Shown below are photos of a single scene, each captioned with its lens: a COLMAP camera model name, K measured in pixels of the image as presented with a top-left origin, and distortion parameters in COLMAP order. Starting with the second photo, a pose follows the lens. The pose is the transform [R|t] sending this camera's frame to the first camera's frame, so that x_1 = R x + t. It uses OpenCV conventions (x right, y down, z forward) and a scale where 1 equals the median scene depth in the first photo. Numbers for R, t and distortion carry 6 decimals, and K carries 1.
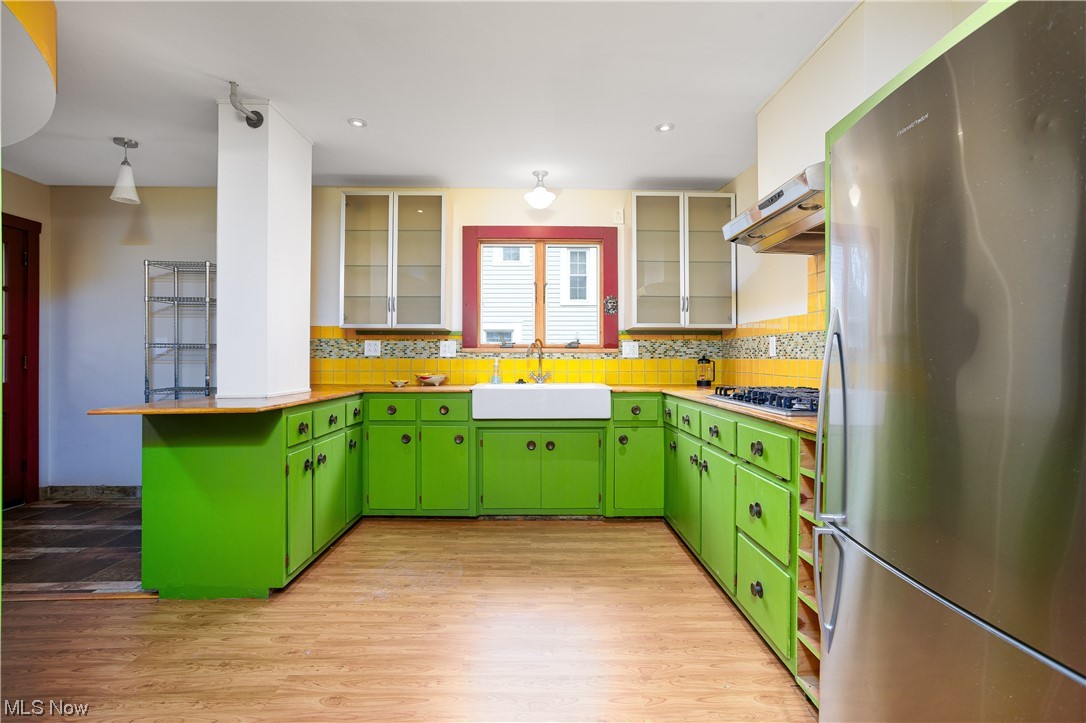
lens RADIAL K [[533.1, 0, 545.1], [0, 533.1, 361.0], [0, 0, 1]] dist [-0.010632, 0.001724]
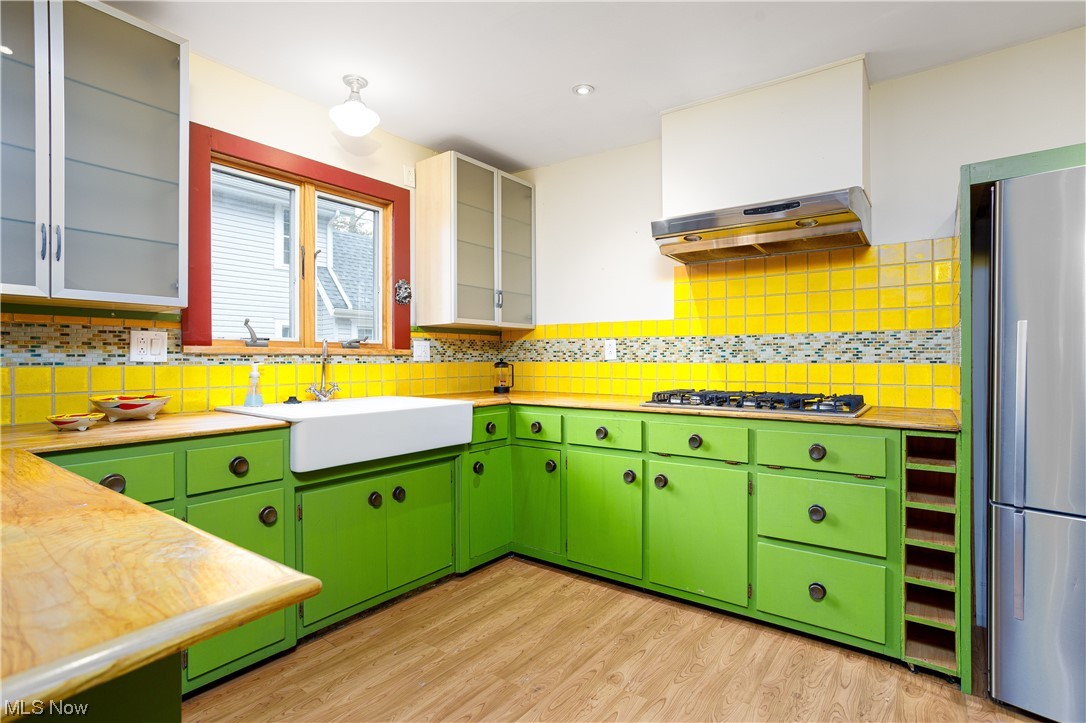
lens RADIAL K [[533.1, 0, 543.1], [0, 533.1, 360.1], [0, 0, 1]] dist [-0.010632, 0.001724]
pose [[0.617657, -0.004504, 0.786435, -0.362903], [0.006634, 0.999978, 0.000516, -0.007547], [-0.786420, 0.004898, 0.617673, 0.397838]]
